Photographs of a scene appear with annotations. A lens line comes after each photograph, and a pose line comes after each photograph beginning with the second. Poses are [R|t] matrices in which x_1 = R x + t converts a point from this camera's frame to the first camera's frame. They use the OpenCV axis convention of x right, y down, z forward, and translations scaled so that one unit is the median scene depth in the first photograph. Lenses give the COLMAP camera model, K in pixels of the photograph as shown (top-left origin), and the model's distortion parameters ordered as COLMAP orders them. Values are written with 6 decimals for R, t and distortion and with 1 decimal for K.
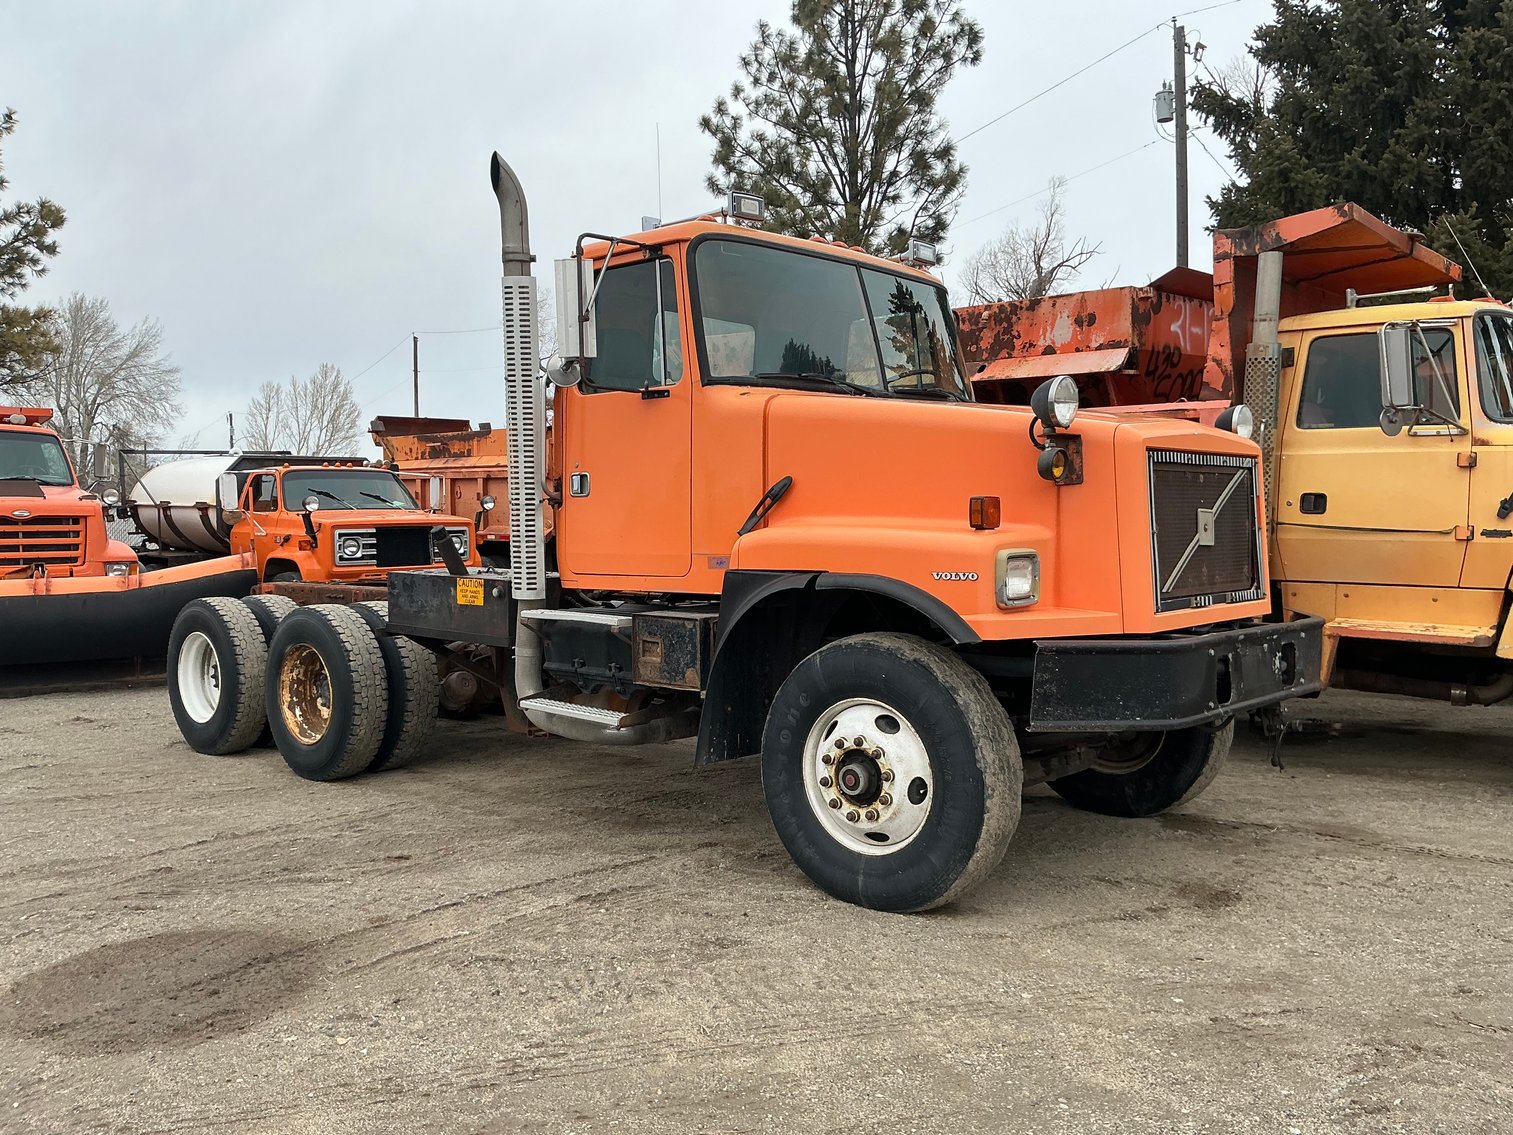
lens RADIAL K [[1257.6, 0, 756.5], [0, 1257.6, 567.5], [0, 0, 1]] dist [0.007051, -0.010823]
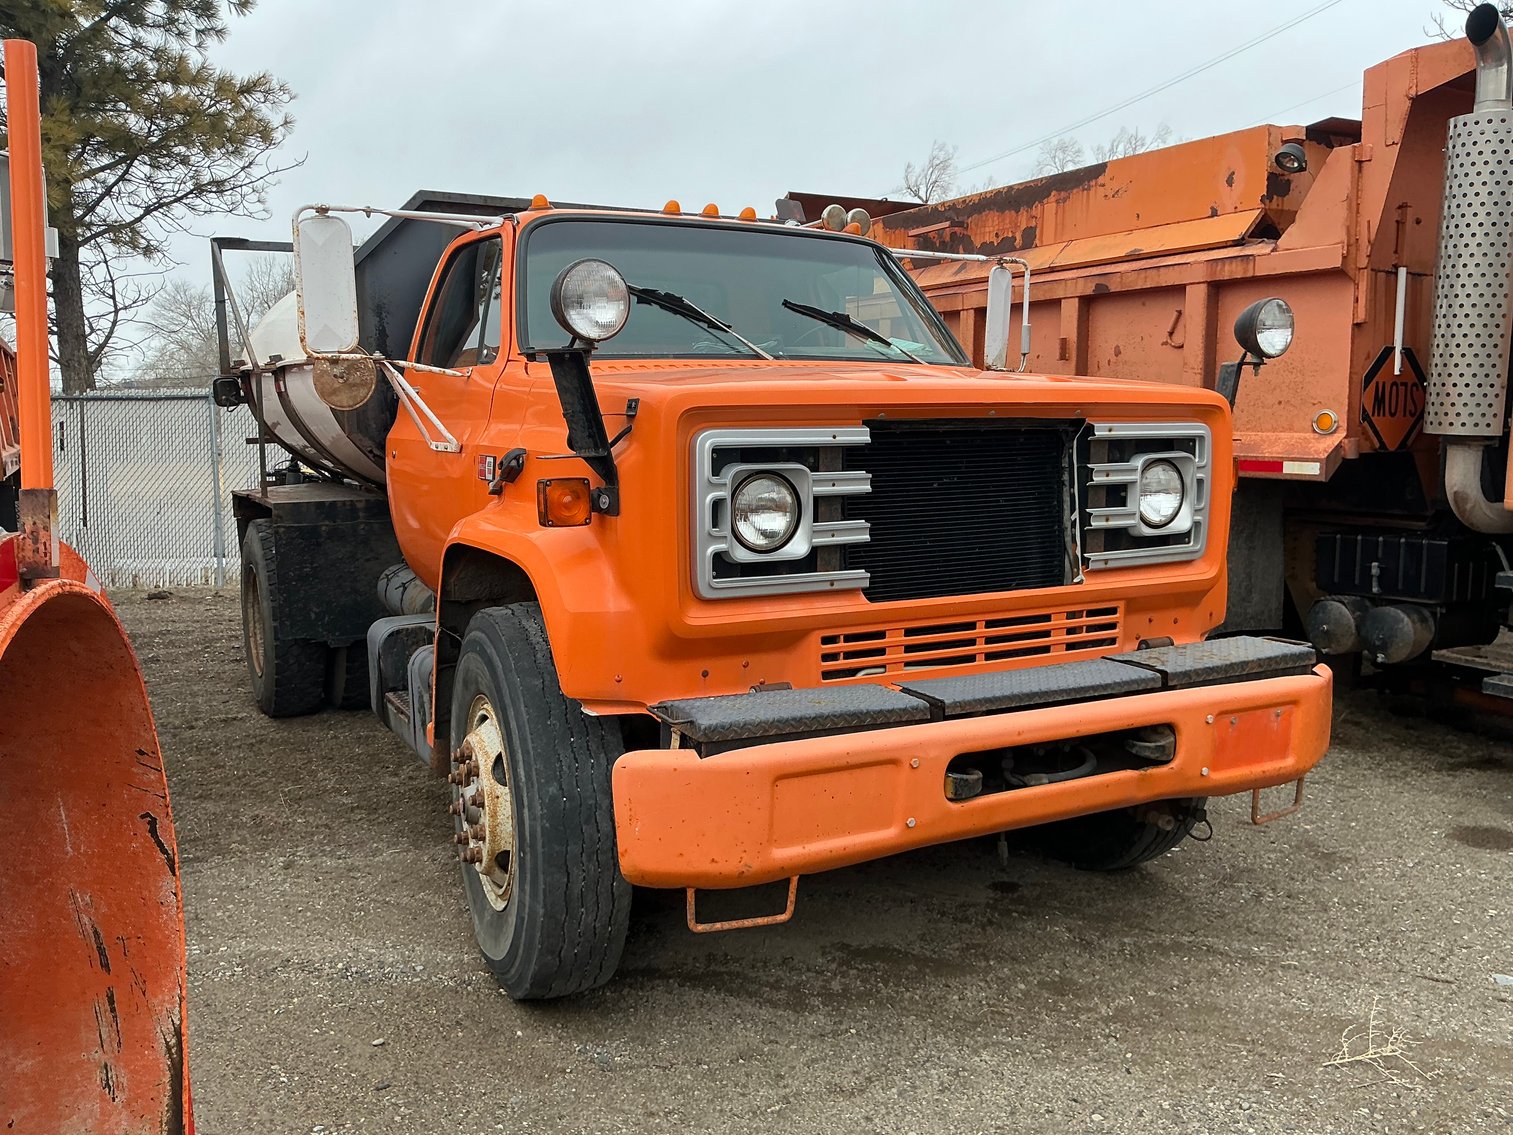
lens RADIAL K [[1257.6, 0, 756.5], [0, 1257.6, 567.5], [0, 0, 1]] dist [0.007051, -0.010823]
pose [[0.961501, 0.033530, -0.272748, -0.252050], [-0.014184, 0.997261, 0.072597, -0.021399], [0.274435, -0.065933, 0.959343, 0.754922]]
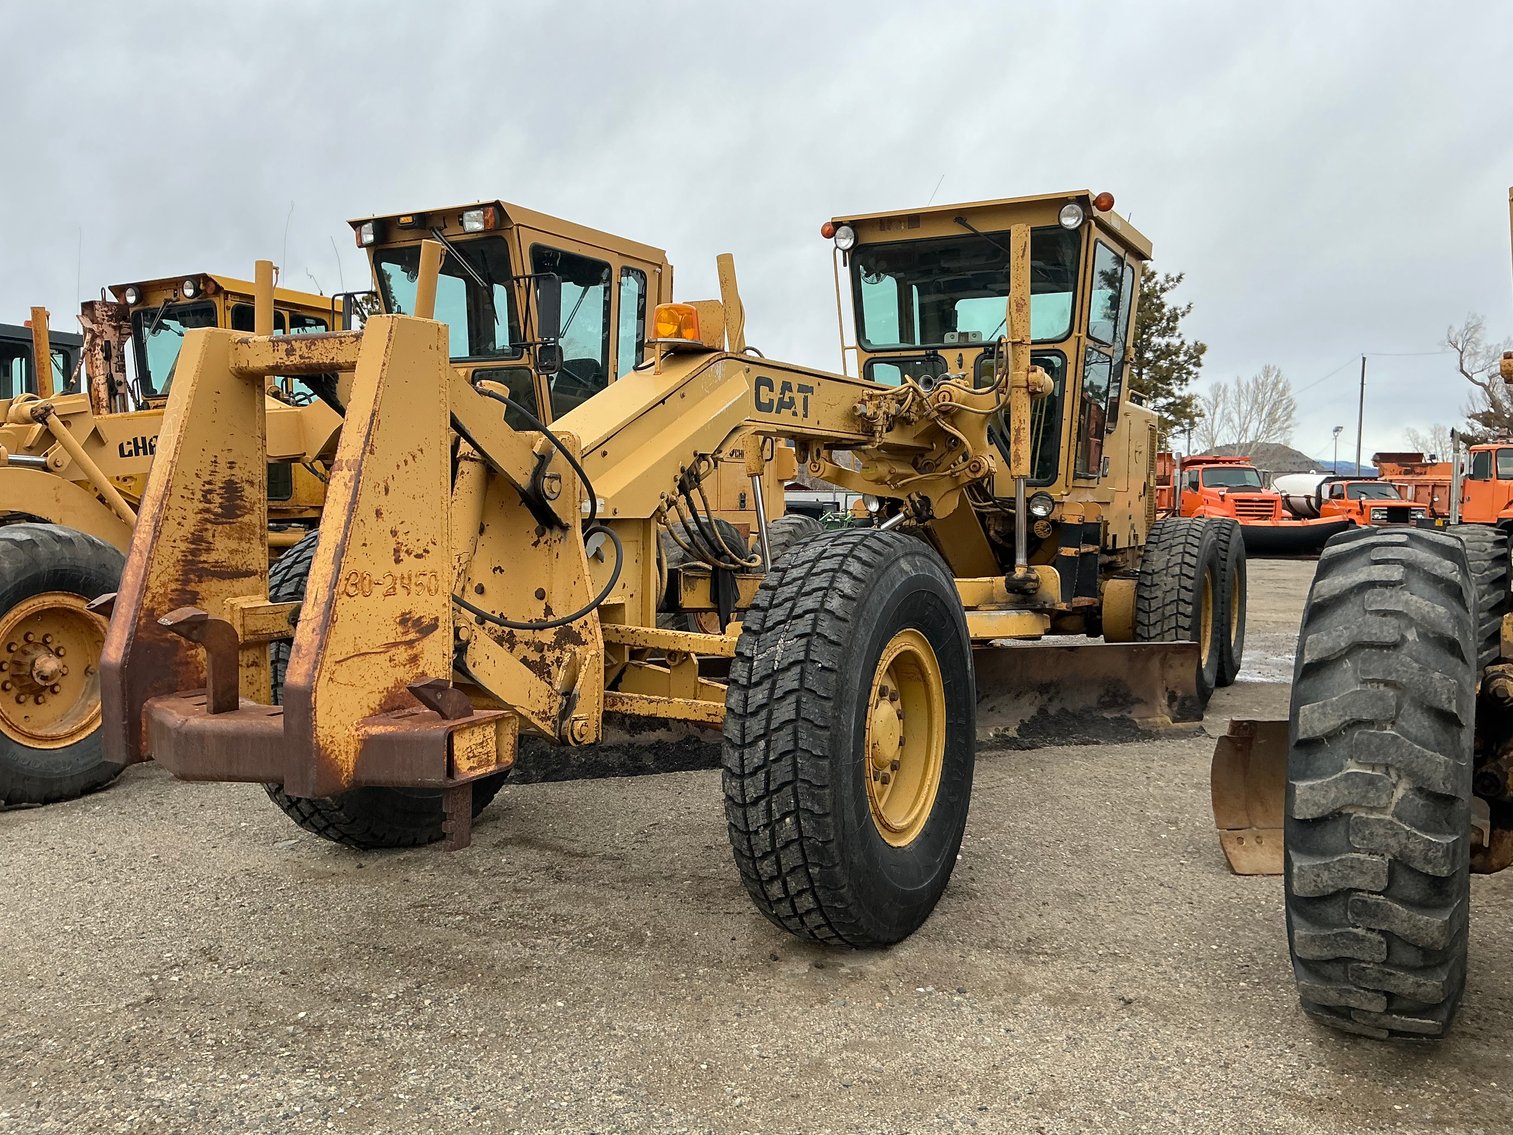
lens RADIAL K [[1286.9, 0, 756.5], [0, 1286.9, 567.5], [0, 0, 1]] dist [0.002452, -0.005215]
pose [[0.780092, 0.056071, -0.623147, 0.320177], [-0.046049, 0.998420, 0.032193, 0.062868], [0.623968, 0.003582, 0.781442, -1.771223]]
